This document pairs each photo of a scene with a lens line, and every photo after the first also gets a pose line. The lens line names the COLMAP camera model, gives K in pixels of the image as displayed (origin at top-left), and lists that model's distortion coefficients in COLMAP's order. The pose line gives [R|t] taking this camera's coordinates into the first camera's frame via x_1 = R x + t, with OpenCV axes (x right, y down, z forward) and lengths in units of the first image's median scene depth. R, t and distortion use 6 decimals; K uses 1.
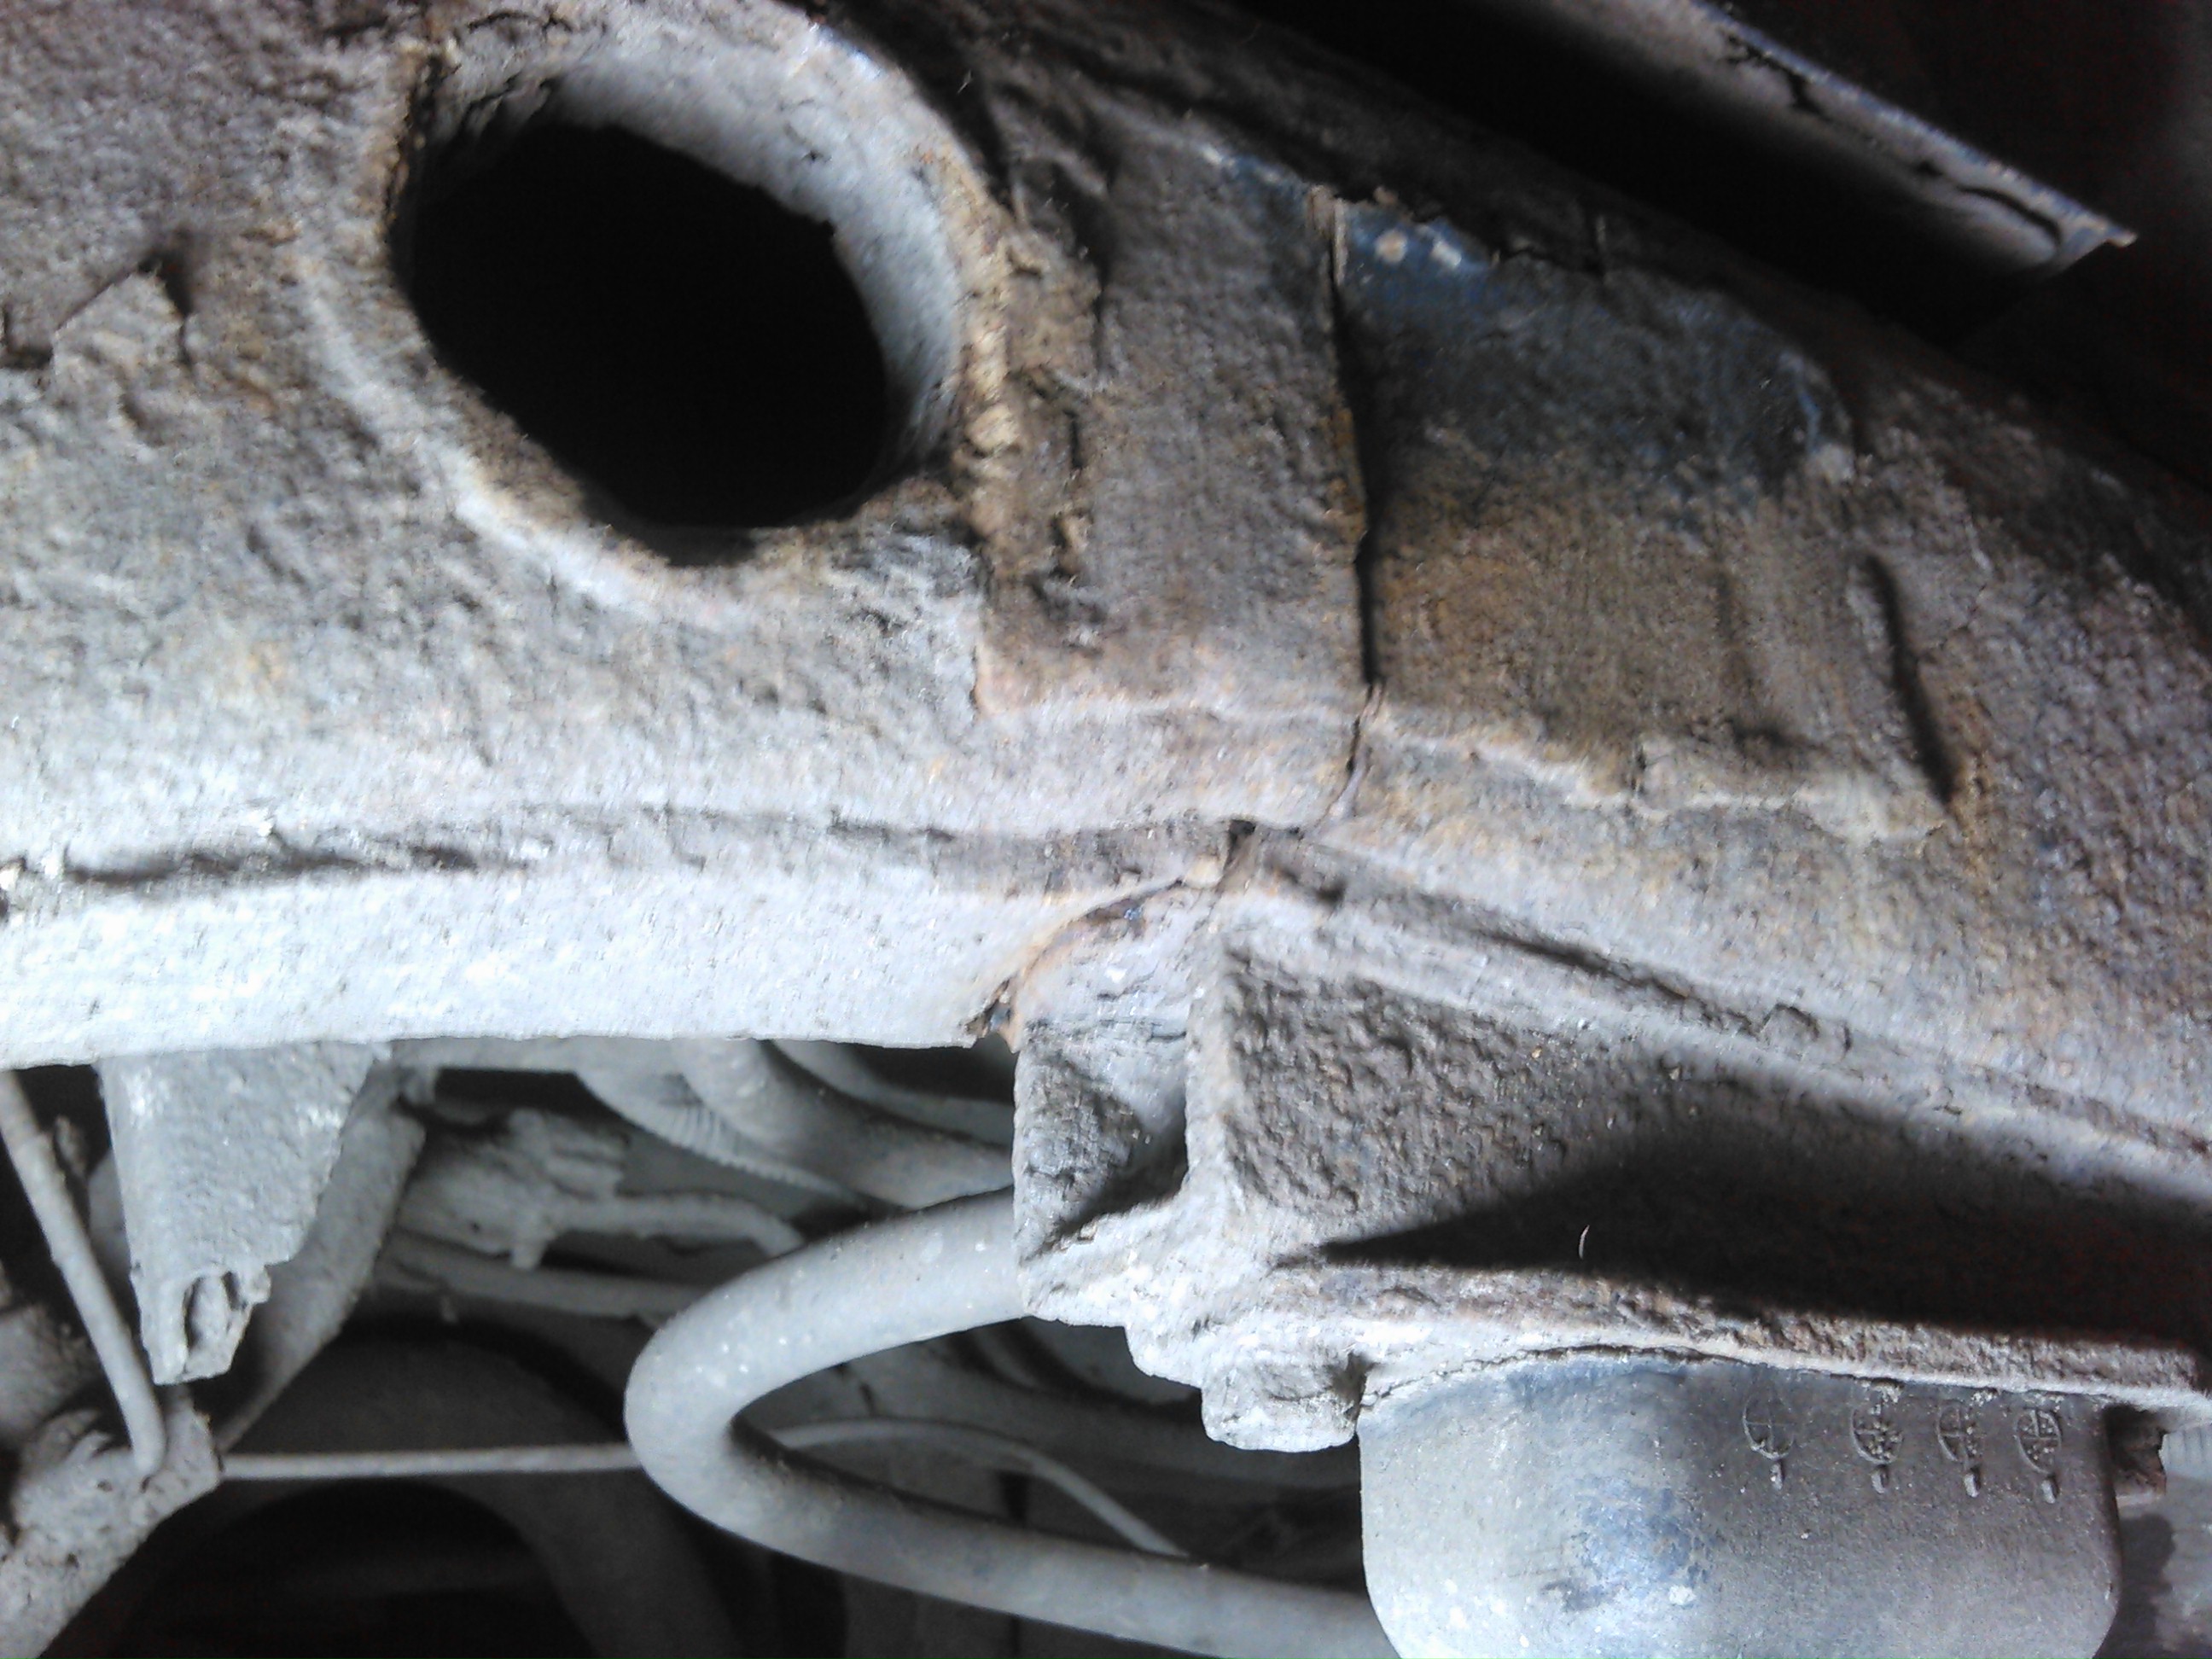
lens RADIAL K [[2144.2, 0, 1071.3], [0, 2144.2, 822.7], [0, 0, 1]] dist [0.058477, -0.218521]
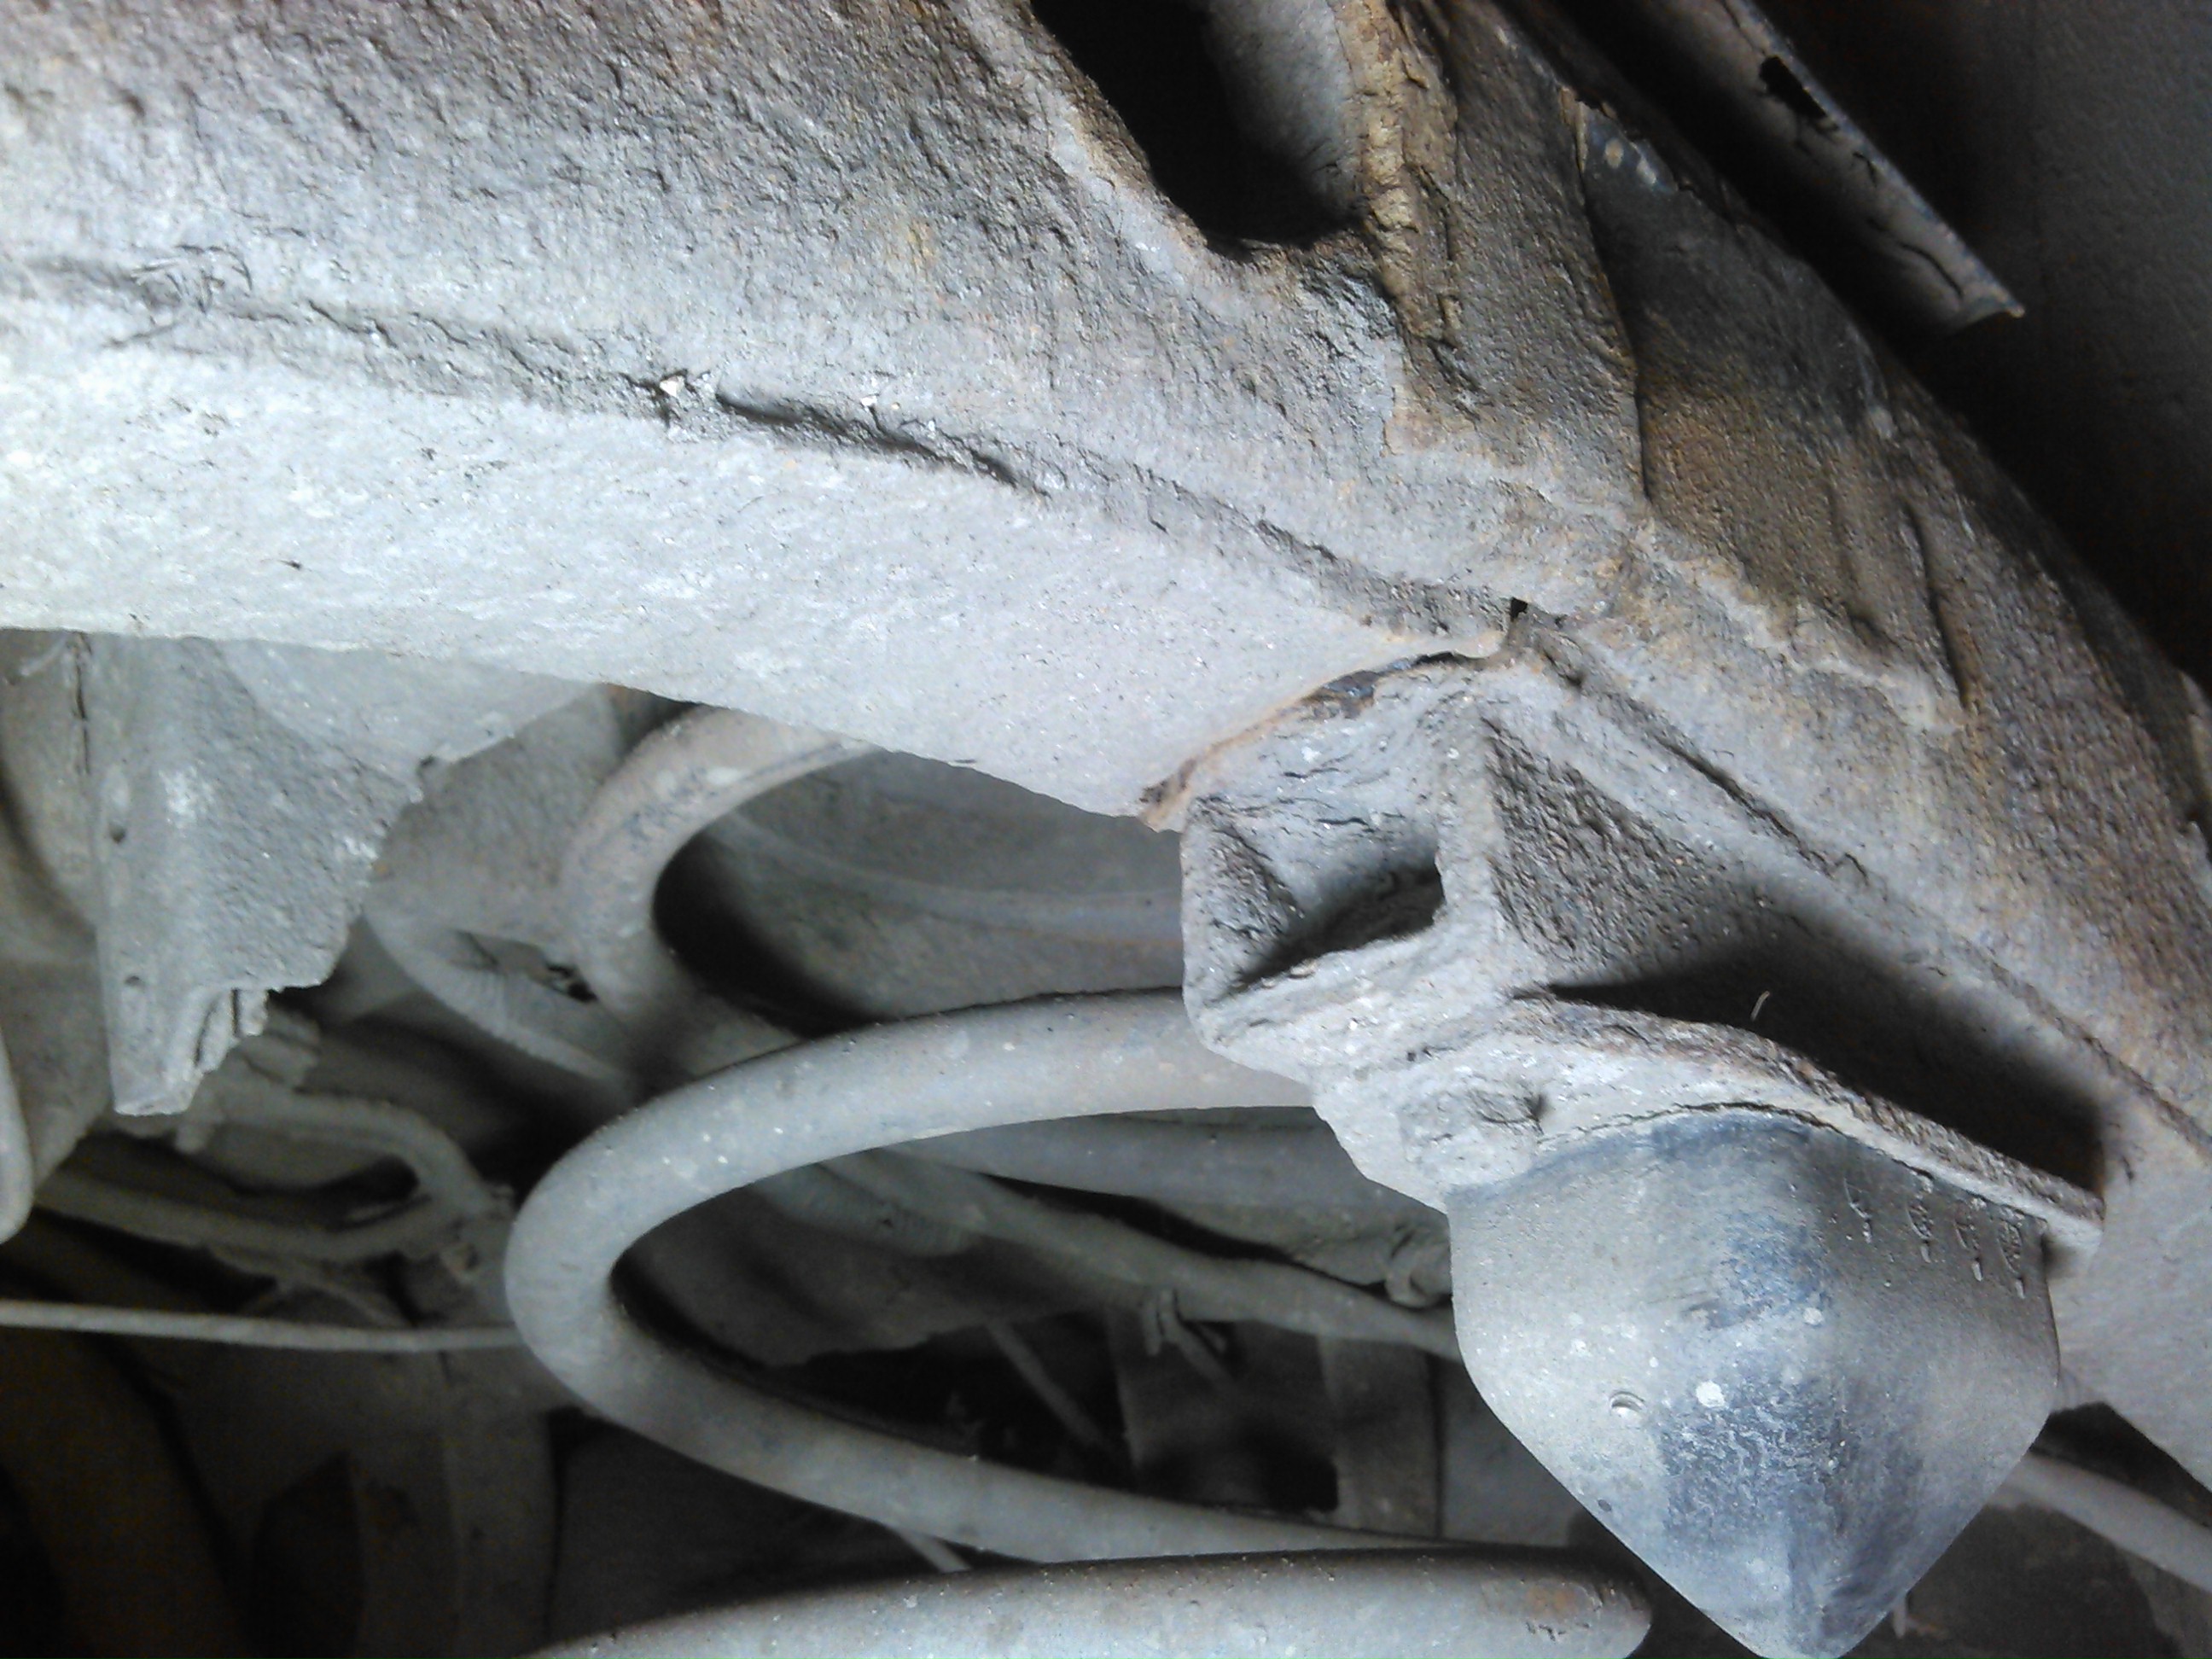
lens RADIAL K [[2135.1, 0, 1070.0], [0, 2135.1, 795.4], [0, 0, 1]] dist [0.068935, -0.232946]
pose [[0.961772, 0.131119, 0.240420, -0.392038], [-0.120432, 0.990985, -0.058687, 0.187698], [-0.245948, 0.027490, 0.968893, -0.024113]]
